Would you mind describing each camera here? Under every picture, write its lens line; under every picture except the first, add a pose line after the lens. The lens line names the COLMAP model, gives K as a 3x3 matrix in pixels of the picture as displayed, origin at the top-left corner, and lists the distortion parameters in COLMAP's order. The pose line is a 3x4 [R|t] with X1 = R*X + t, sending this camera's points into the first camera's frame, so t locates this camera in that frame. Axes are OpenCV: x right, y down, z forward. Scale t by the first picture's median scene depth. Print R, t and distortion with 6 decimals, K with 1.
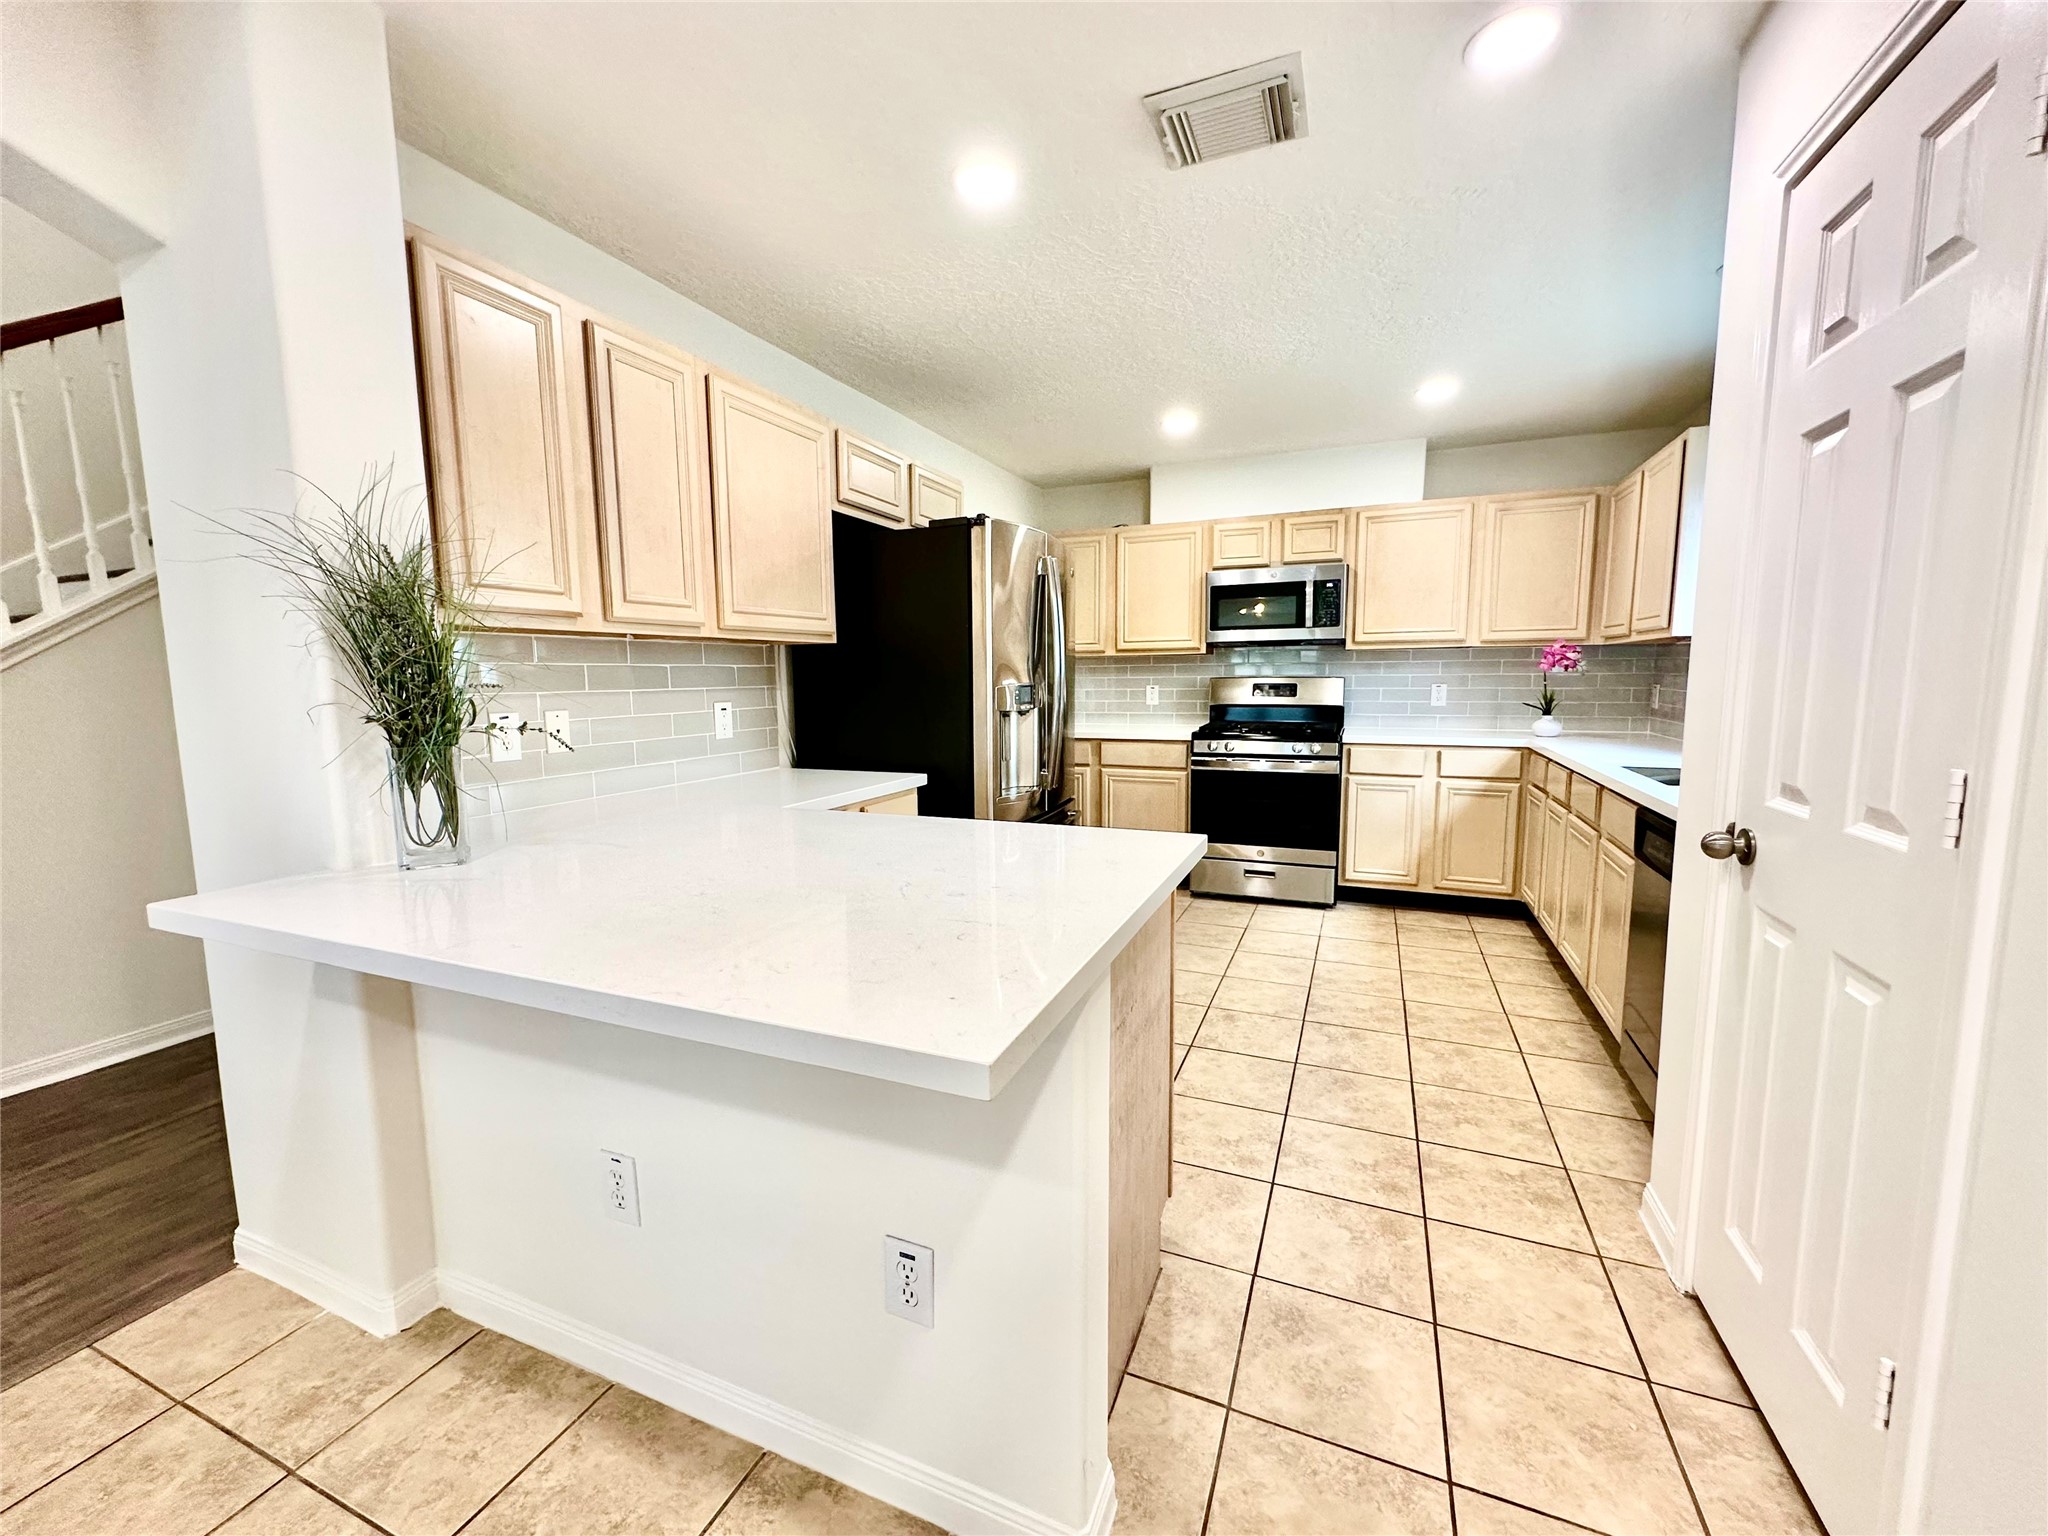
lens RADIAL K [[817.5, 0, 1028.1], [0, 817.5, 763.5], [0, 0, 1]] dist [-0.003071, 0.001152]
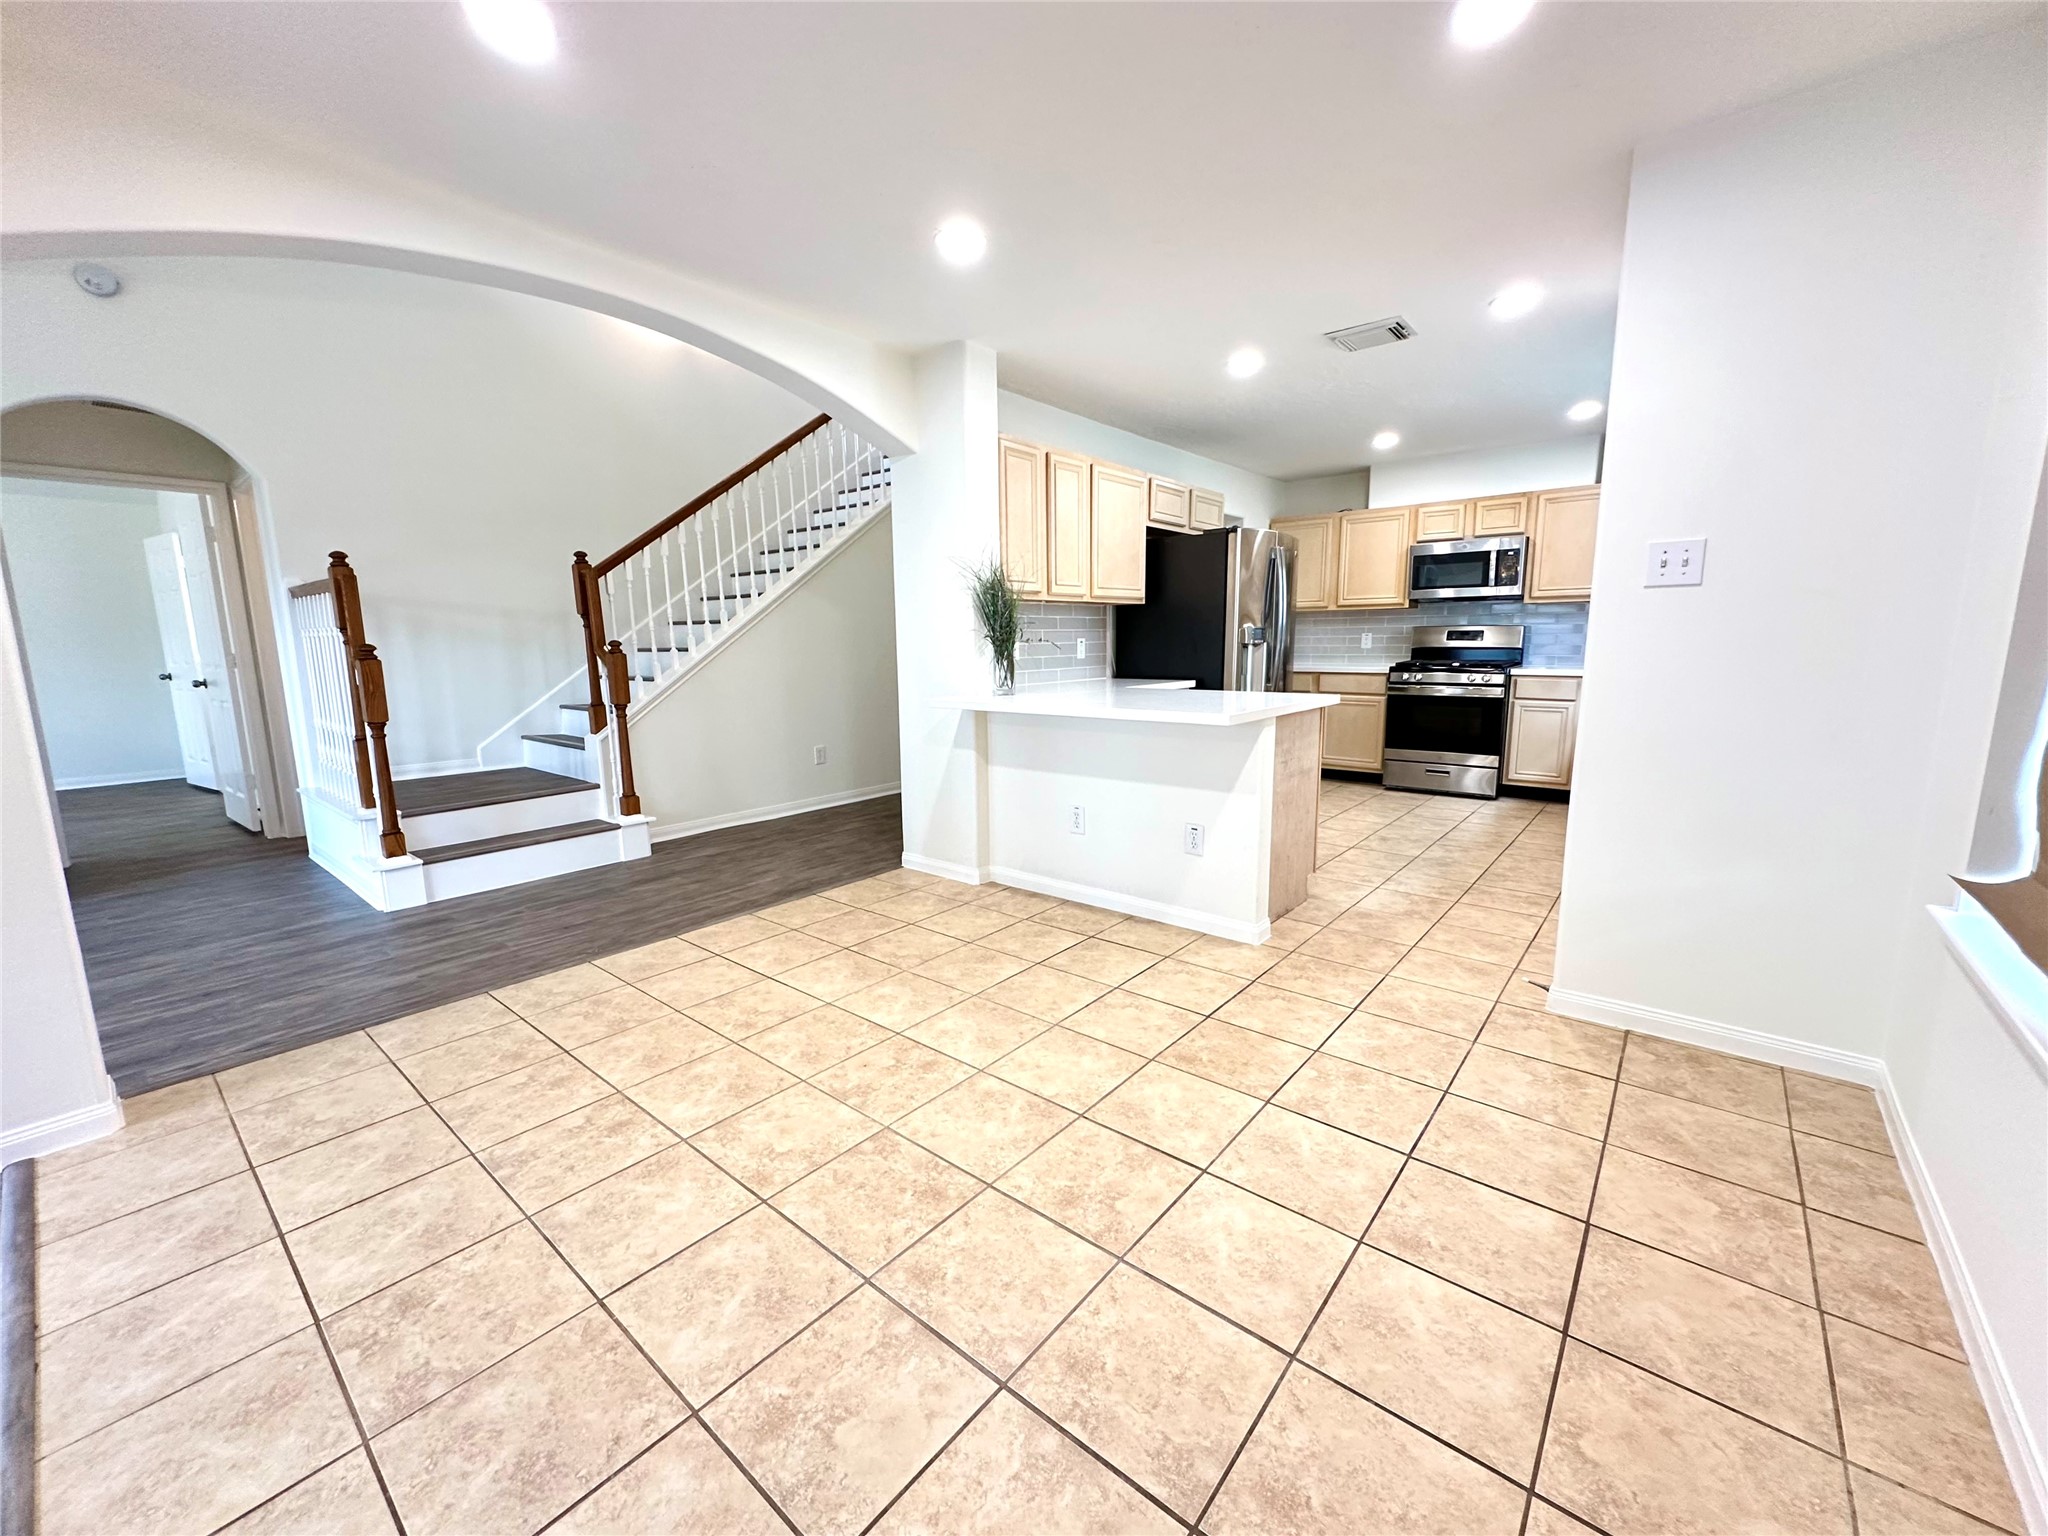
lens RADIAL K [[817.5, 0, 1022.8], [0, 817.5, 762.3], [0, 0, 1]] dist [-0.003071, 0.001152]
pose [[0.954259, 0.044342, -0.295674, 0.030454], [-0.030215, 0.998180, 0.052181, 0.074033], [0.297450, -0.040860, 0.953863, -0.519386]]
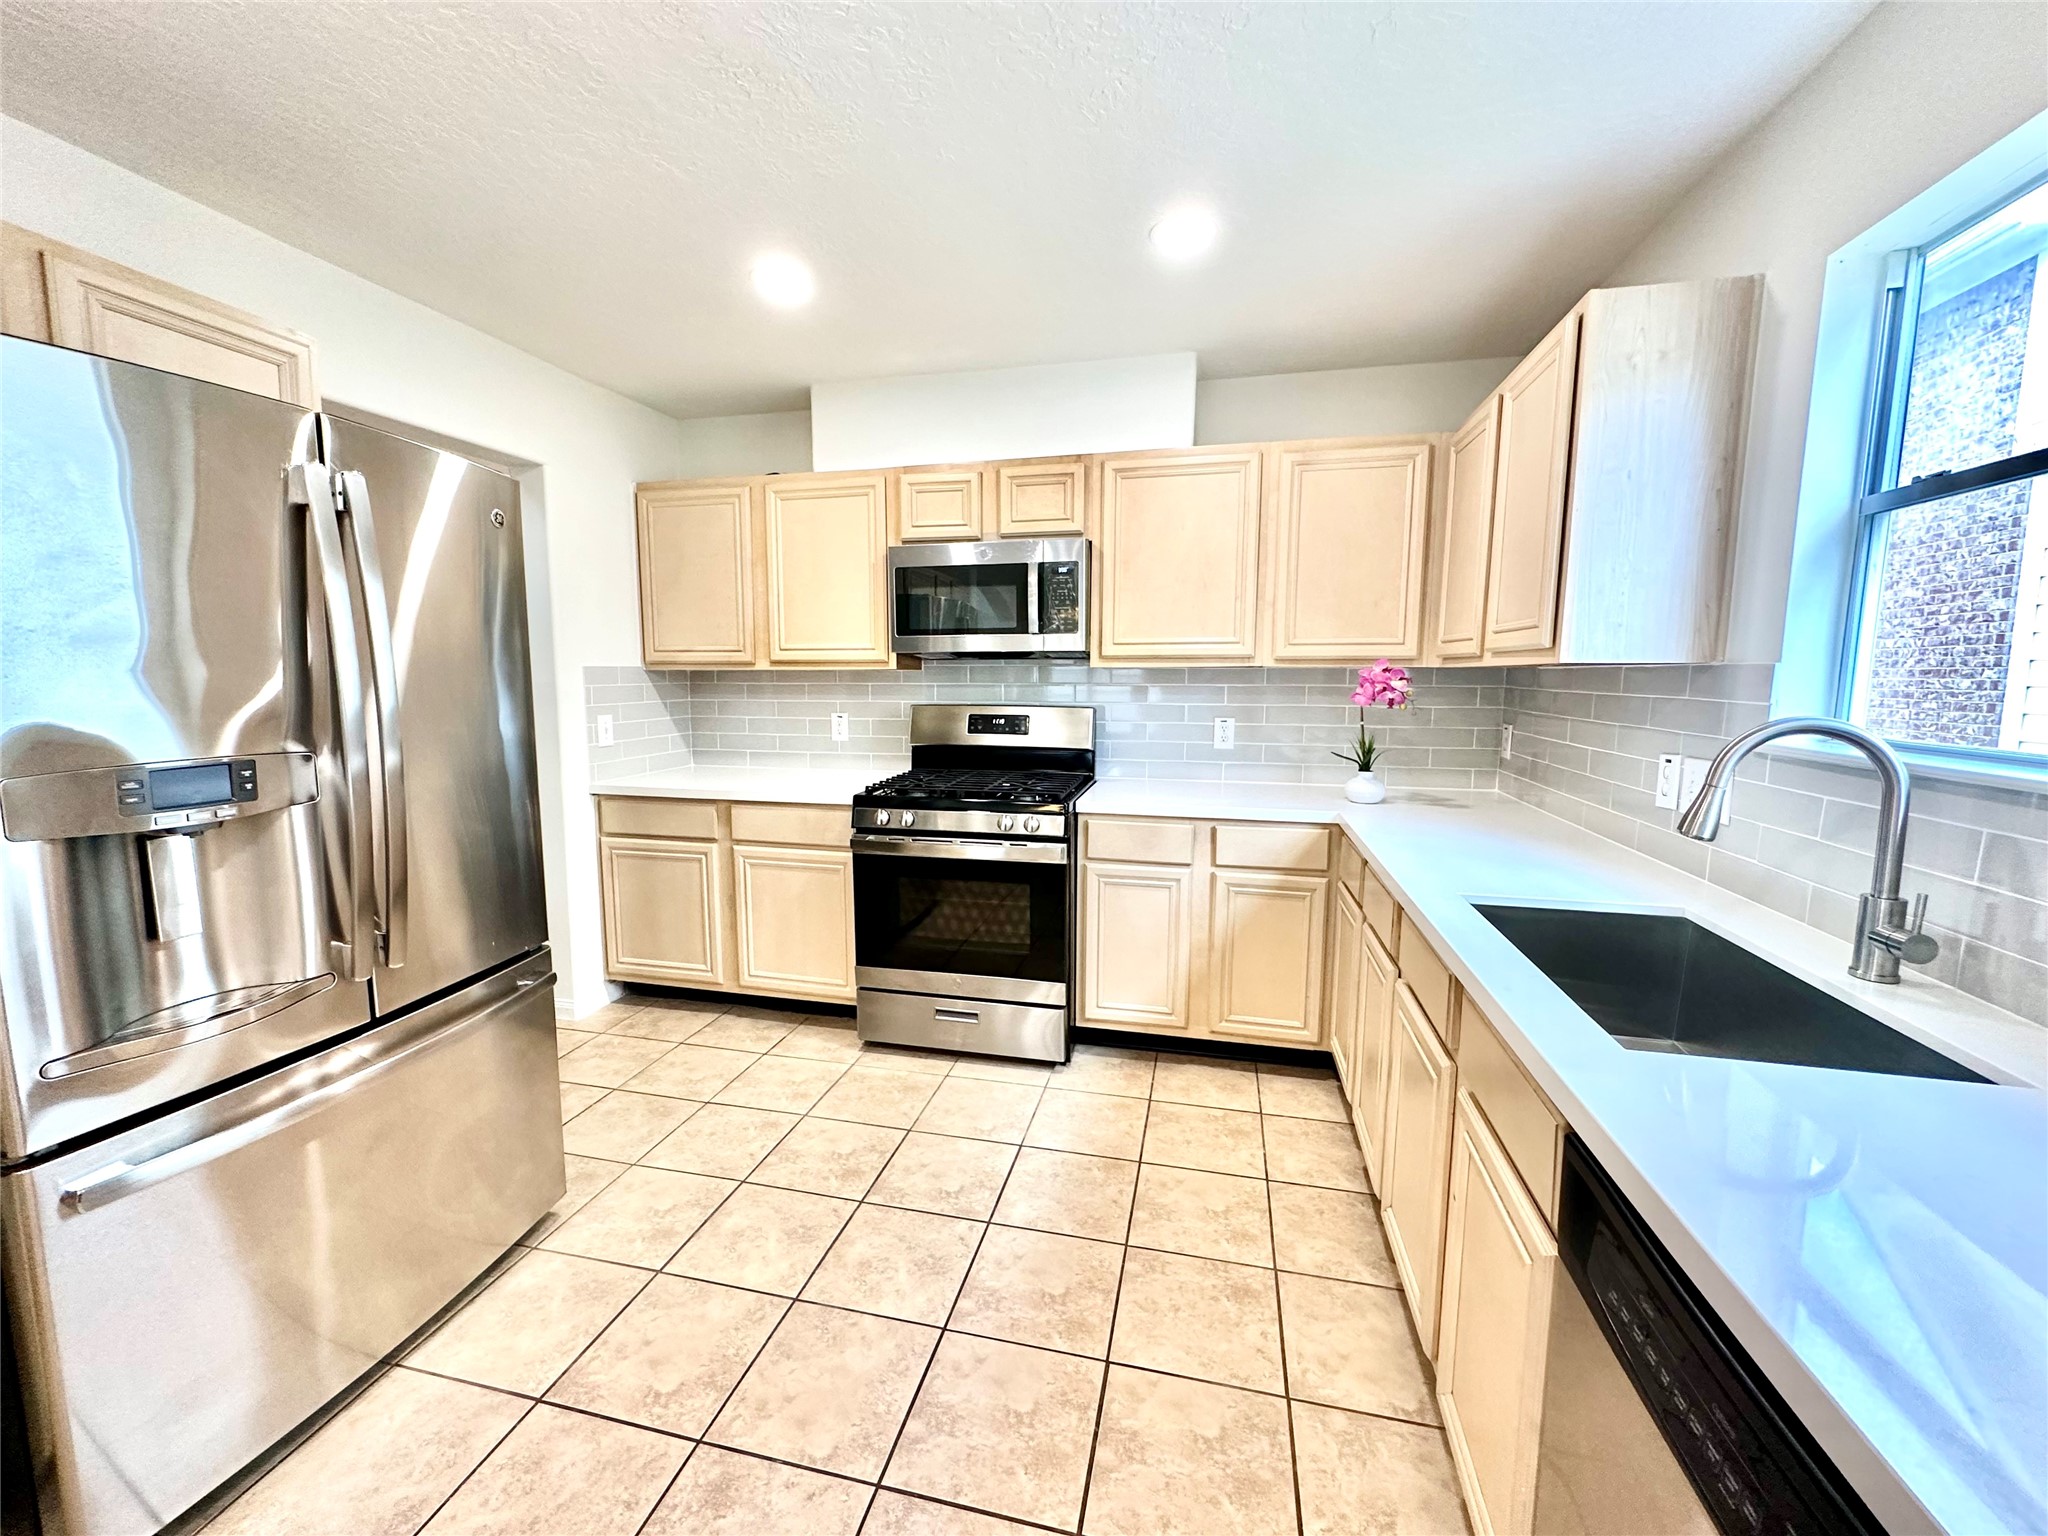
lens RADIAL K [[817.5, 0, 1032.1], [0, 817.5, 763.7], [0, 0, 1]] dist [-0.003071, 0.001152]
pose [[0.985731, -0.008386, 0.168120, 0.251714], [0.007979, 0.999963, 0.003097, -0.069357], [-0.168140, -0.001712, 0.985762, 0.381904]]
